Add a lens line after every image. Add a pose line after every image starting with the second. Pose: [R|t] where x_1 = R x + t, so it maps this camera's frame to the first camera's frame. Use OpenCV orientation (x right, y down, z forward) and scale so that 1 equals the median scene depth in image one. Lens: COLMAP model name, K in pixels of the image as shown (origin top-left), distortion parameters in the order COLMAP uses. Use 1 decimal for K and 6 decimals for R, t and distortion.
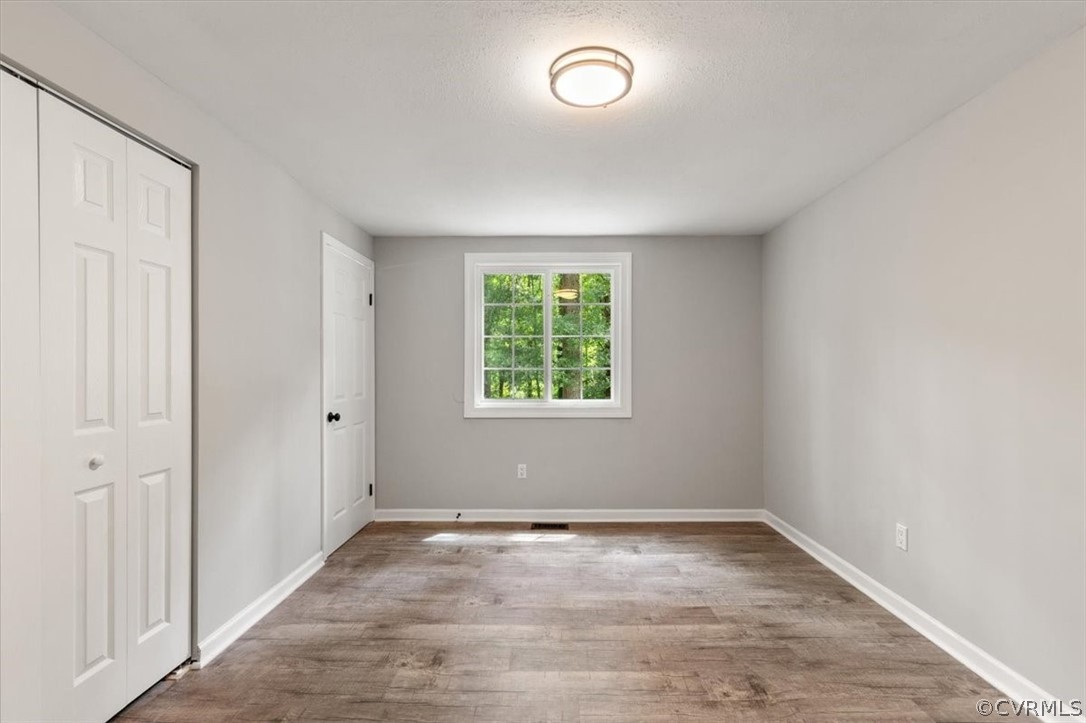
lens RADIAL K [[525.9, 0, 526.1], [0, 525.9, 369.7], [0, 0, 1]] dist [0.012588, -0.000947]
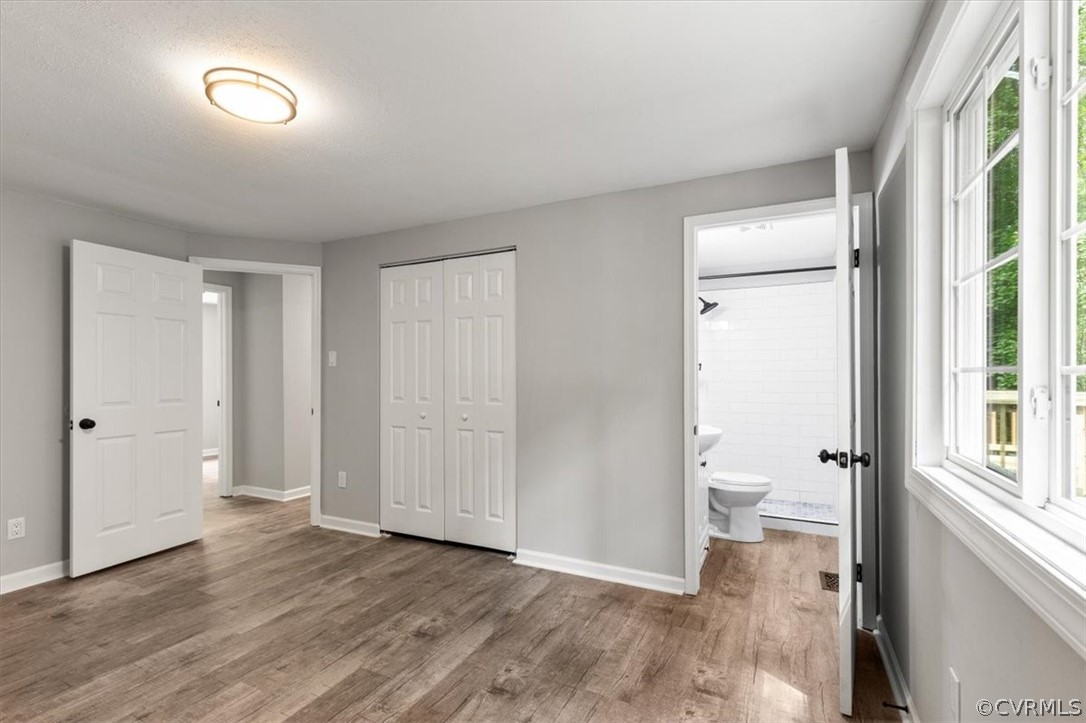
lens RADIAL K [[525.9, 0, 578.3], [0, 525.9, 374.6], [0, 0, 1]] dist [0.012588, -0.000947]
pose [[-0.403729, 0.003117, -0.914873, 0.512387], [0.001788, 0.999995, 0.002618, -0.000659], [0.914877, -0.000579, -0.403733, 1.254422]]
